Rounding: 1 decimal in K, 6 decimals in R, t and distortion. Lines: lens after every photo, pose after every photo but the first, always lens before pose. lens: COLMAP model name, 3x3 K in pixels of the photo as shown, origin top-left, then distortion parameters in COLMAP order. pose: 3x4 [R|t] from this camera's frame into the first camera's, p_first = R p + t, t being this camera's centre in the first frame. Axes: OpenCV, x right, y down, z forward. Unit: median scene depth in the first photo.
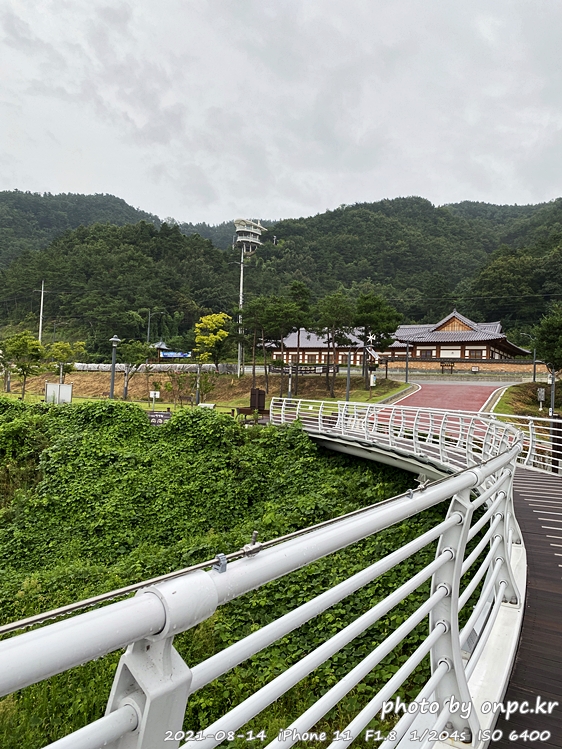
lens RADIAL K [[572.3, 0, 281.0], [0, 572.3, 374.5], [0, 0, 1]] dist [0.046295, -0.001560]
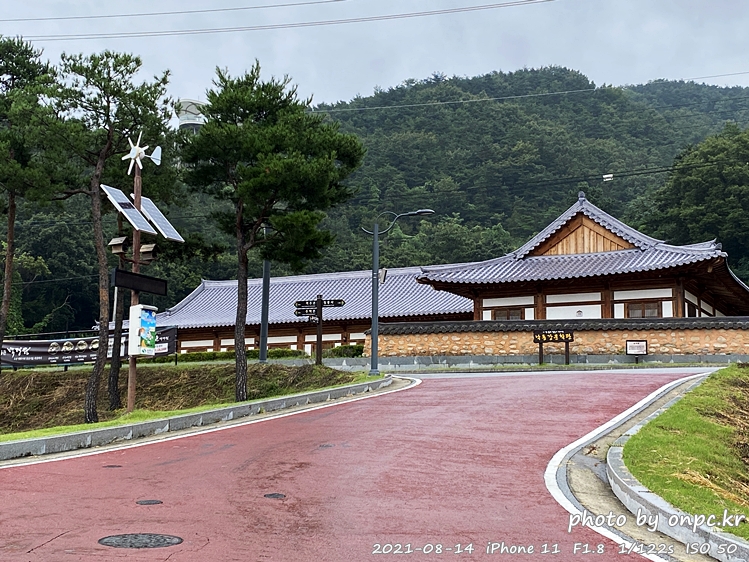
lens RADIAL K [[1098.5, 0, 374.5], [0, 1098.5, 281.0], [0, 0, 1]] dist [0.158778, 0.032079]
pose [[0.998996, -0.017025, 0.041433, 0.043956], [0.022616, 0.990110, -0.138456, 0.010109], [-0.038666, 0.139254, 0.989502, 0.101055]]
